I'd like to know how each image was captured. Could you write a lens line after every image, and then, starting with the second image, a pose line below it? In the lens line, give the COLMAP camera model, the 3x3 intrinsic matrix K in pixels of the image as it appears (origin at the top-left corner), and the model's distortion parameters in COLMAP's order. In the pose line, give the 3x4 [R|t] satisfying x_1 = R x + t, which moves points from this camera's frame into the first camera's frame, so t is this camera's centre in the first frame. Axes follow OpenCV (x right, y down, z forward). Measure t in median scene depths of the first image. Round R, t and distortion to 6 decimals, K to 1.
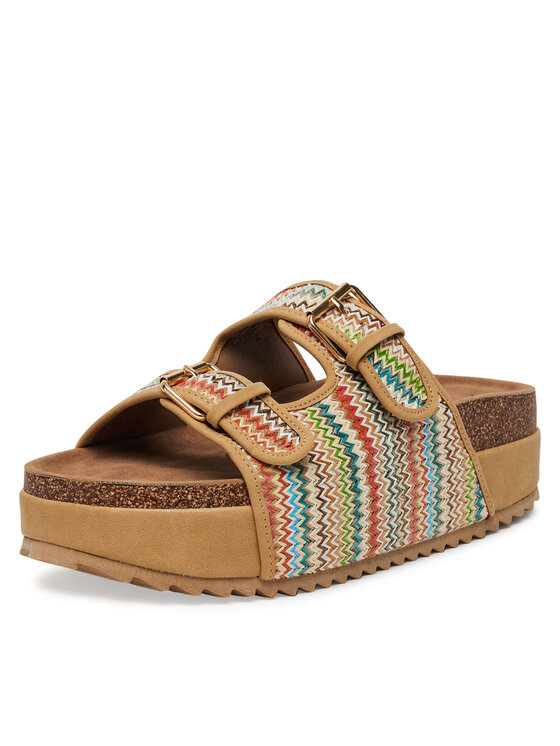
lens RADIAL K [[2187.4, 0, 280.0], [0, 2187.4, 373.0], [0, 0, 1]] dist [-1.194198, 0.303684]
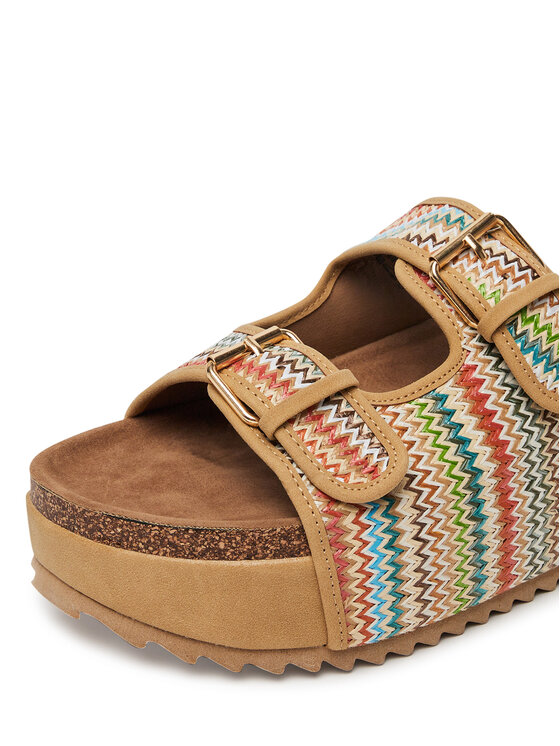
lens RADIAL K [[1785.9, 0, 280.0], [0, 1785.9, 373.0], [0, 0, 1]] dist [-0.308801, 0.191912]
pose [[0.982930, 0.048403, -0.177497, 0.073752], [-0.019632, 0.986858, 0.160395, -0.087488], [0.182928, -0.154173, 0.970962, 0.432425]]
